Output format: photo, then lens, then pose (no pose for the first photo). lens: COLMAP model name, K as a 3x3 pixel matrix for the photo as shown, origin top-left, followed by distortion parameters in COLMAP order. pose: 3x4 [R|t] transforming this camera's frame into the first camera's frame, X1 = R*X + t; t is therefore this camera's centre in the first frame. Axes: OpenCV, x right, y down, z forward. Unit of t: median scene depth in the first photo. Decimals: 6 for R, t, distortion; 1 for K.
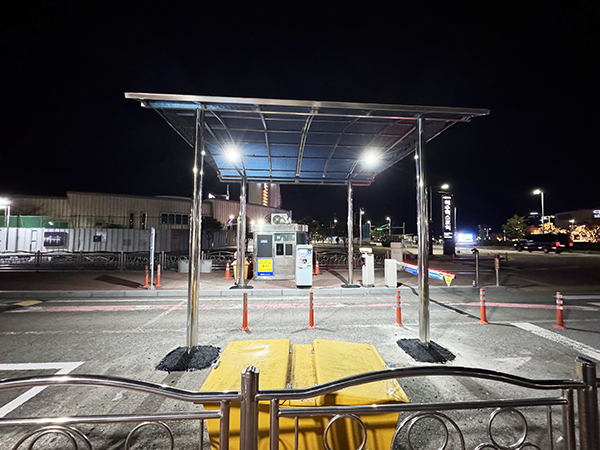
lens RADIAL K [[238.4, 0, 298.7], [0, 238.4, 228.1], [0, 0, 1]] dist [0.000320, -0.000173]
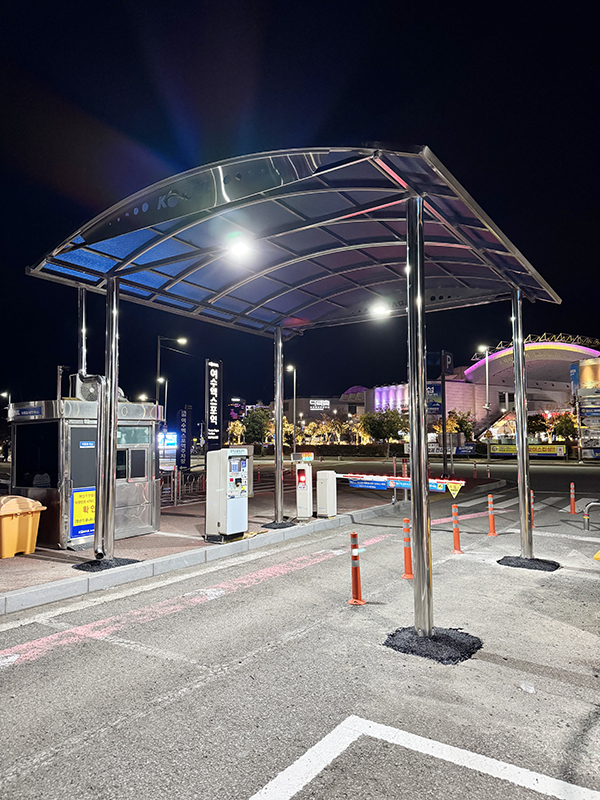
lens RADIAL K [[554.9, 0, 300.0], [0, 554.9, 400.0], [0, 0, 1]] dist [0.119661, -0.183352]
pose [[0.618421, 0.051374, 0.784166, -0.650581], [-0.024671, 0.998638, -0.045969, 0.016309], [-0.785459, 0.009082, 0.618847, 0.159892]]
